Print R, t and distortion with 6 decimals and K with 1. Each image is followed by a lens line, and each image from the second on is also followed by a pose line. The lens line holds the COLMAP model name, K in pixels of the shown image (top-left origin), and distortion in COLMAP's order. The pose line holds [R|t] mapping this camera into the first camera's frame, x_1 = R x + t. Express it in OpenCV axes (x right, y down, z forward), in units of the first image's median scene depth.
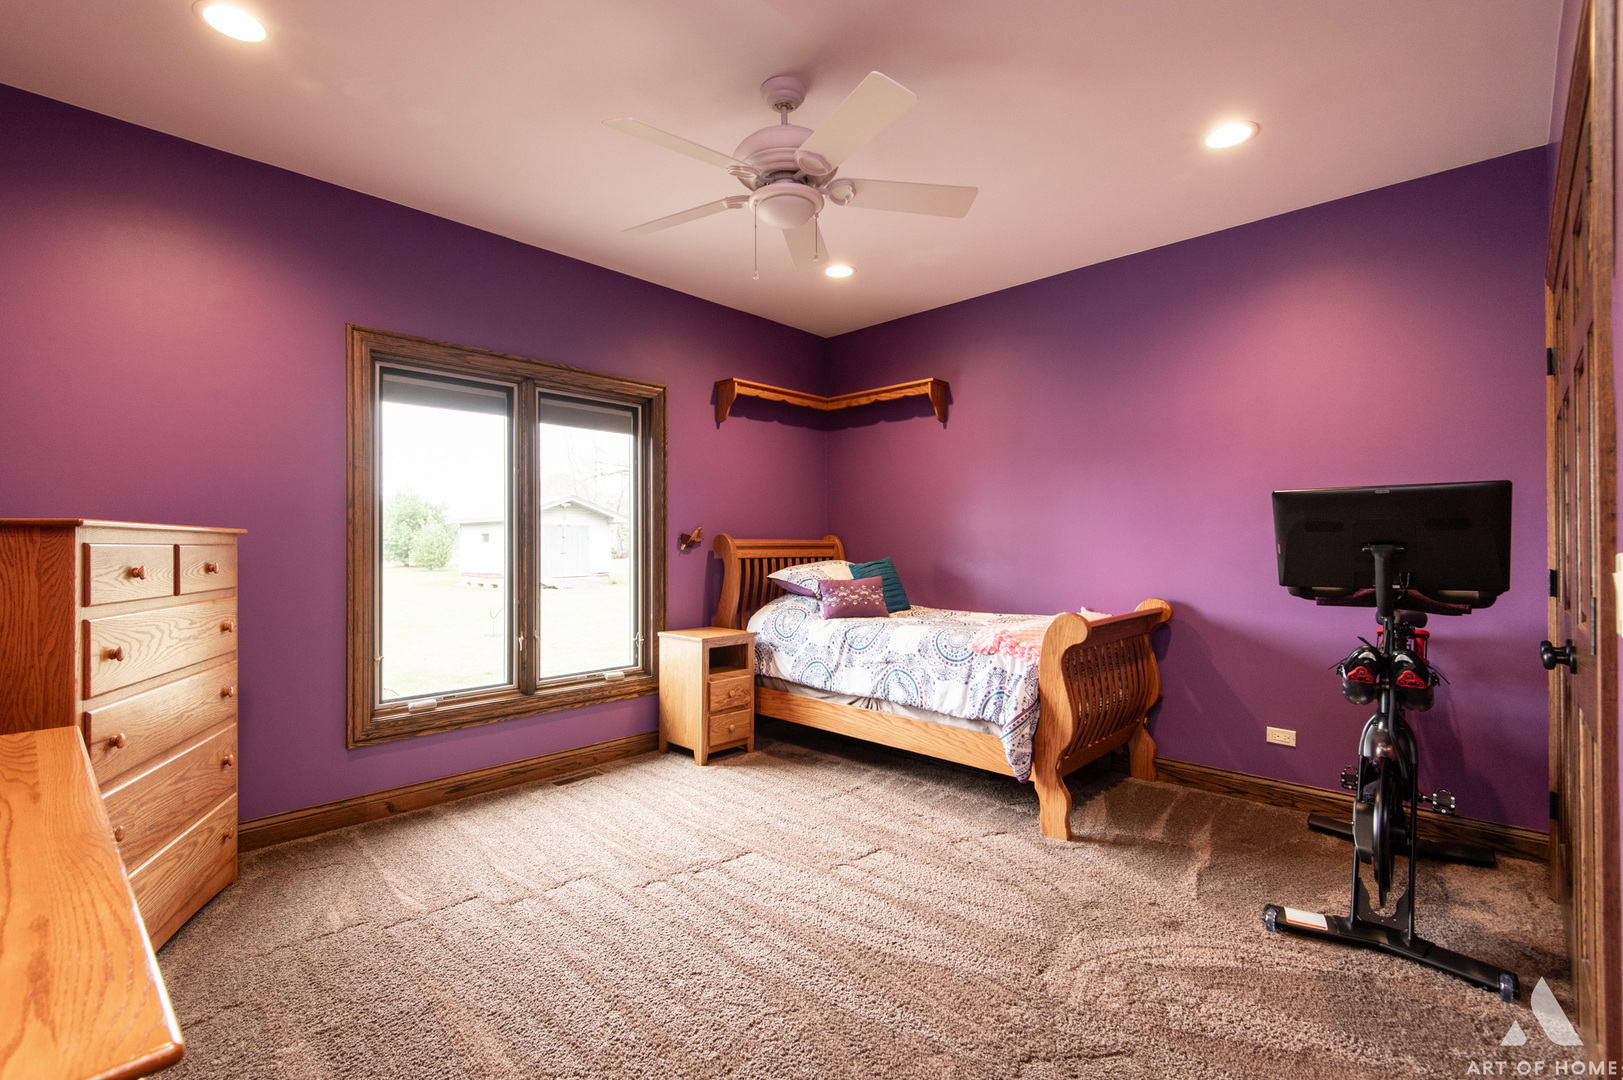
lens RADIAL K [[728.4, 0, 804.9], [0, 728.4, 540.3], [0, 0, 1]] dist [0.031453, -0.014197]
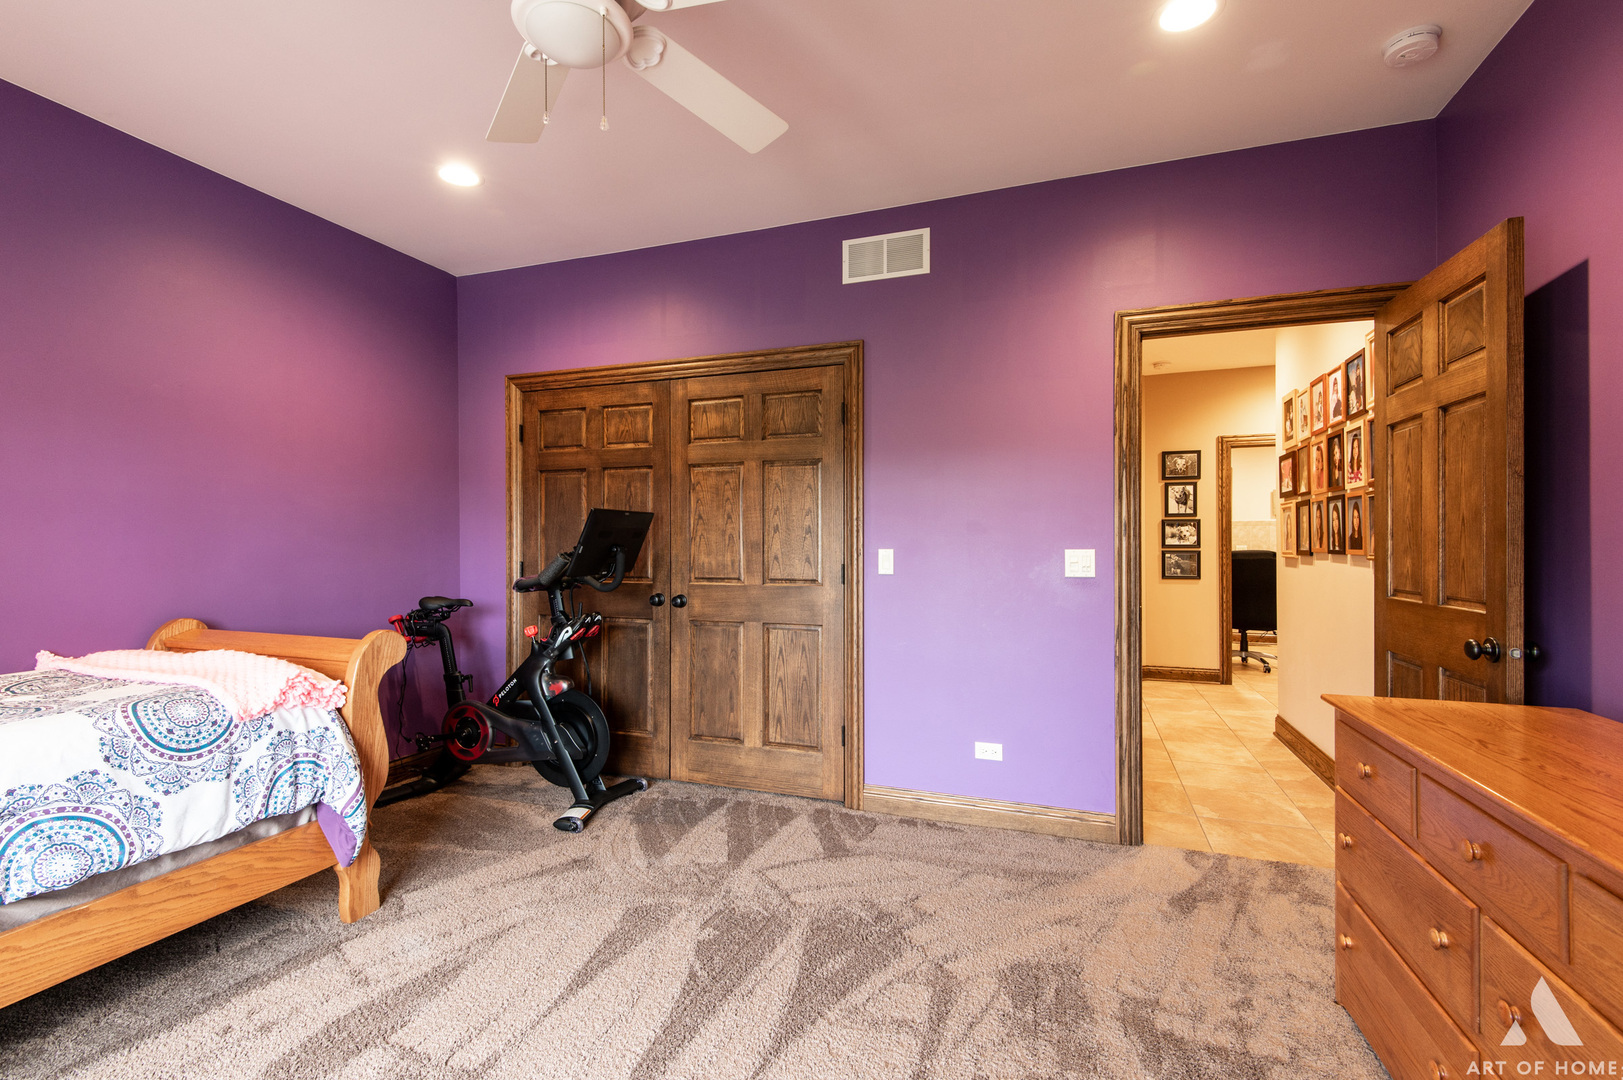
lens RADIAL K [[728.4, 0, 804.9], [0, 728.4, 540.3], [0, 0, 1]] dist [0.031453, -0.014197]
pose [[-0.395904, 0.006775, 0.918267, -0.660383], [-0.001829, 0.999965, -0.008166, 0.003894], [-0.918290, -0.004913, -0.395878, 0.989247]]
